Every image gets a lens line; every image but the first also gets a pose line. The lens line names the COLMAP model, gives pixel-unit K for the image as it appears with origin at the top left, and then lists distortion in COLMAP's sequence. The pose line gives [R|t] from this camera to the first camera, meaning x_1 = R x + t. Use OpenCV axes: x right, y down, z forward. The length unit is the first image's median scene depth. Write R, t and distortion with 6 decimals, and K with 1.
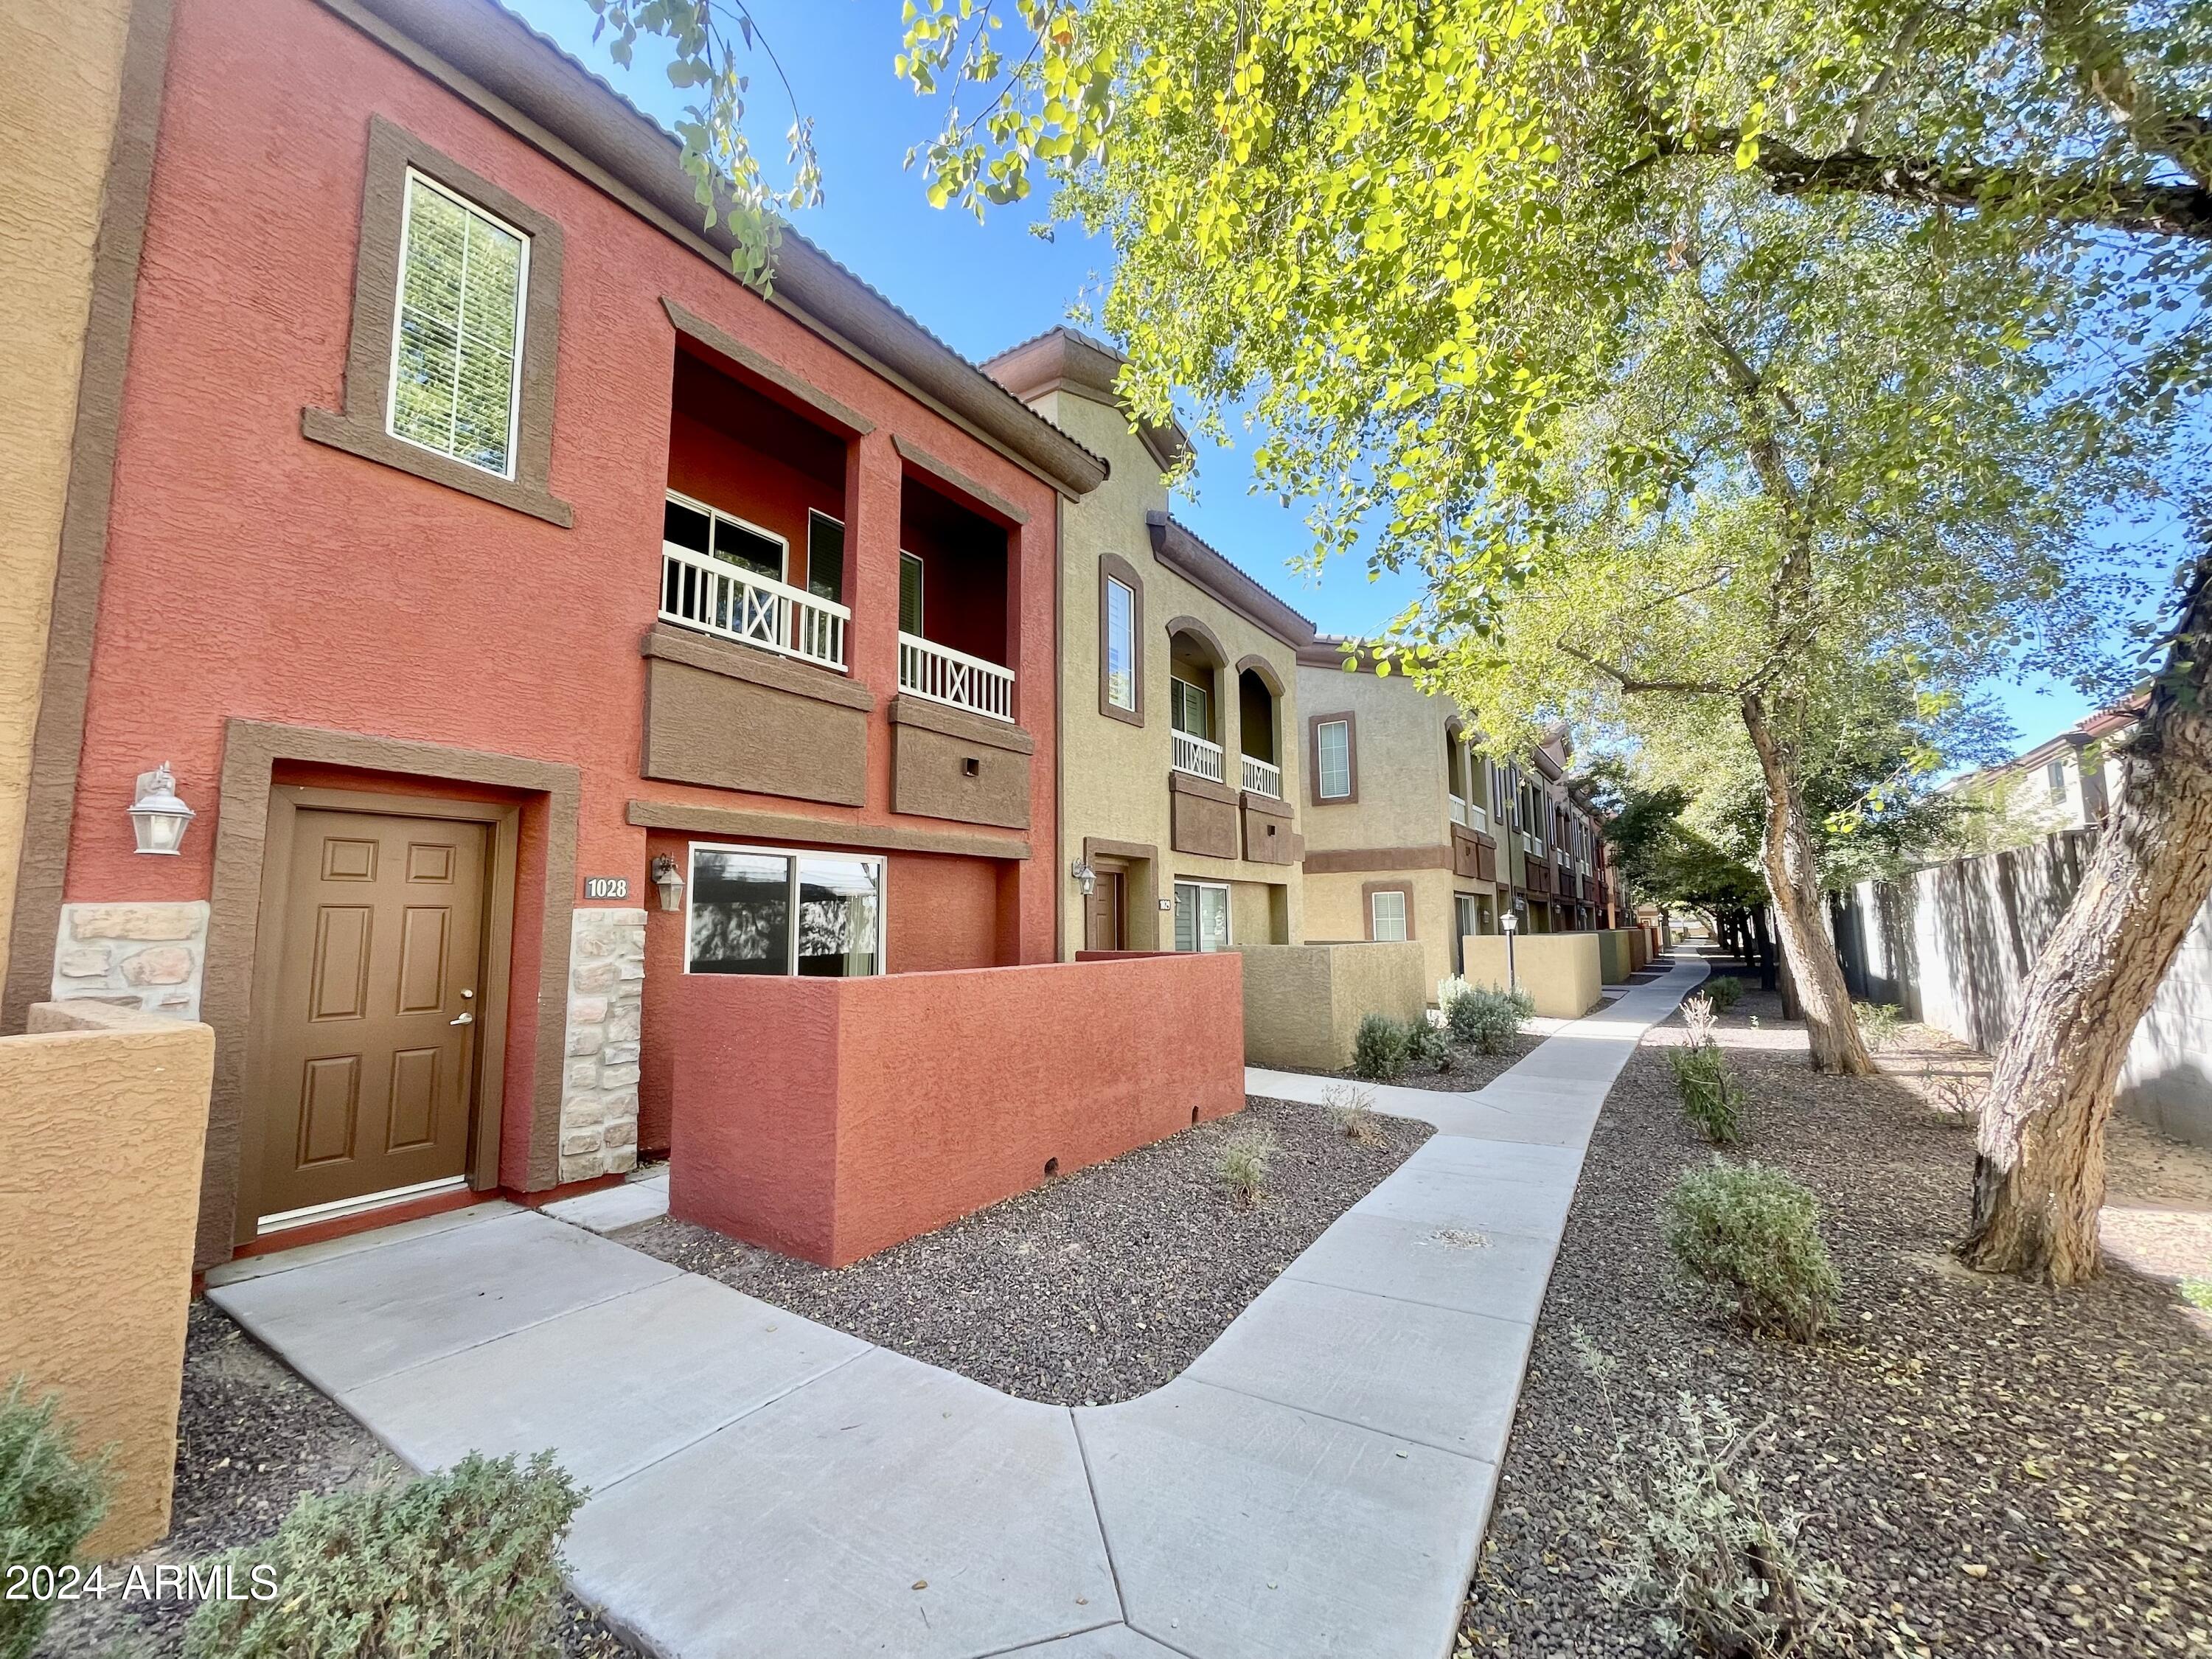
lens RADIAL K [[890.5, 0, 1103.3], [0, 890.5, 828.3], [0, 0, 1]] dist [0.000728, -0.000462]
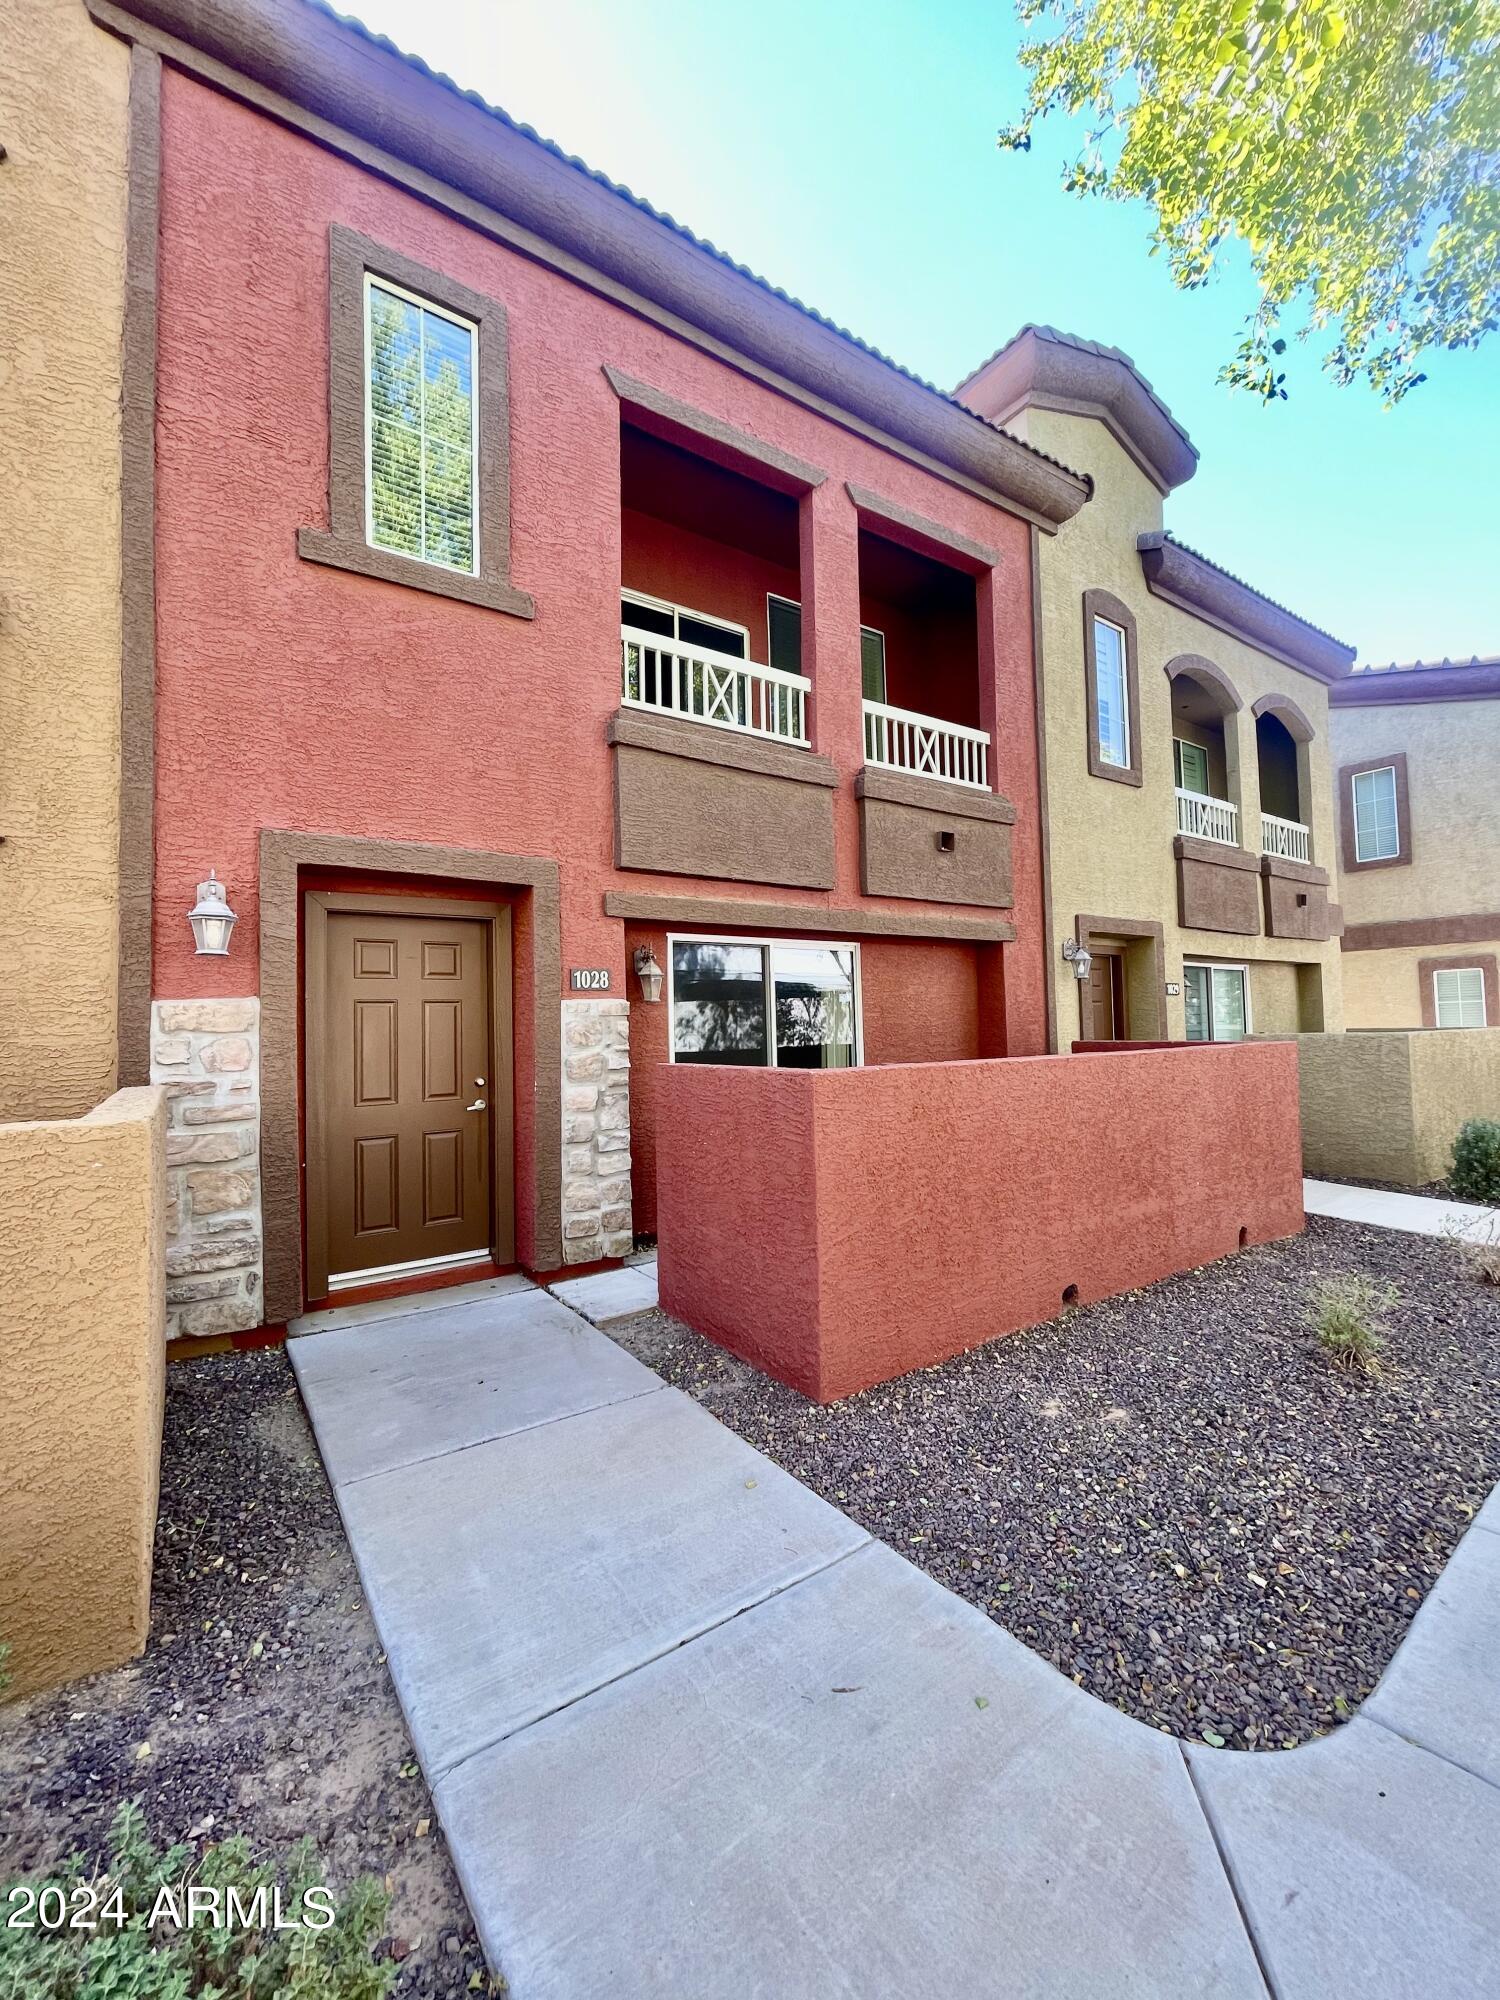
lens RADIAL K [[805.1, 0, 748.9], [0, 805.1, 996.7], [0, 0, 1]] dist [0.000728, -0.000462]
pose [[0.929097, -0.026145, -0.368912, -0.060811], [0.054895, 0.996198, 0.067653, 0.039337], [0.365740, -0.083107, 0.926999, 0.247286]]
